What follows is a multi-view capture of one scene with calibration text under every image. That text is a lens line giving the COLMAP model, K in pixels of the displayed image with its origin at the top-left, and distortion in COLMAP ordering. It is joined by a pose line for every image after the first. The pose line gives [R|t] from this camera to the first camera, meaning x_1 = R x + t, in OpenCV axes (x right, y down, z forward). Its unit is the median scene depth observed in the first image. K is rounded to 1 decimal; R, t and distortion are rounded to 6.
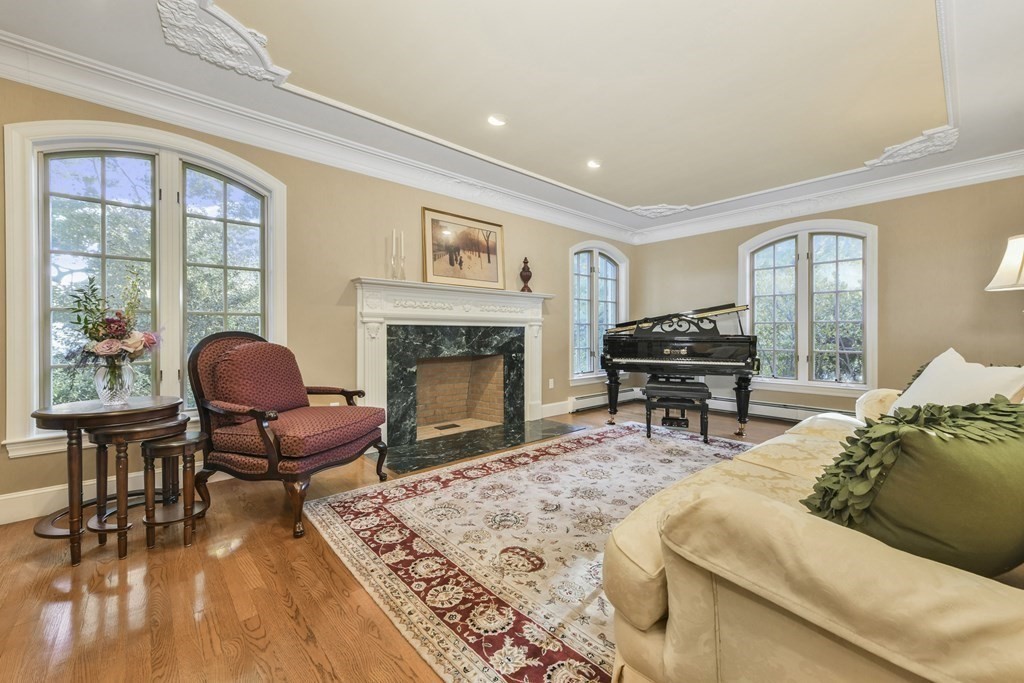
lens RADIAL K [[411.7, 0, 514.4], [0, 411.7, 337.3], [0, 0, 1]] dist [0.001239, 0.000447]
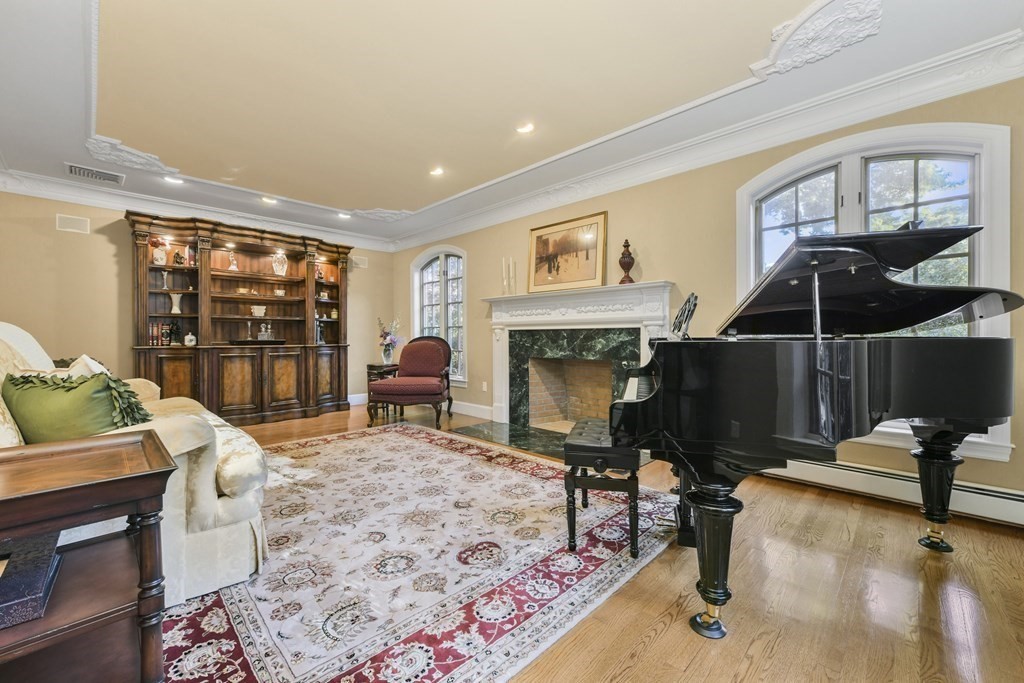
lens RADIAL K [[411.7, 0, 514.4], [0, 411.7, 337.3], [0, 0, 1]] dist [0.001239, 0.000447]
pose [[0.067186, 0.003047, -0.997736, 0.891332], [-0.004028, 0.999988, 0.002783, -0.009821], [0.997732, 0.003832, 0.067198, 0.819296]]
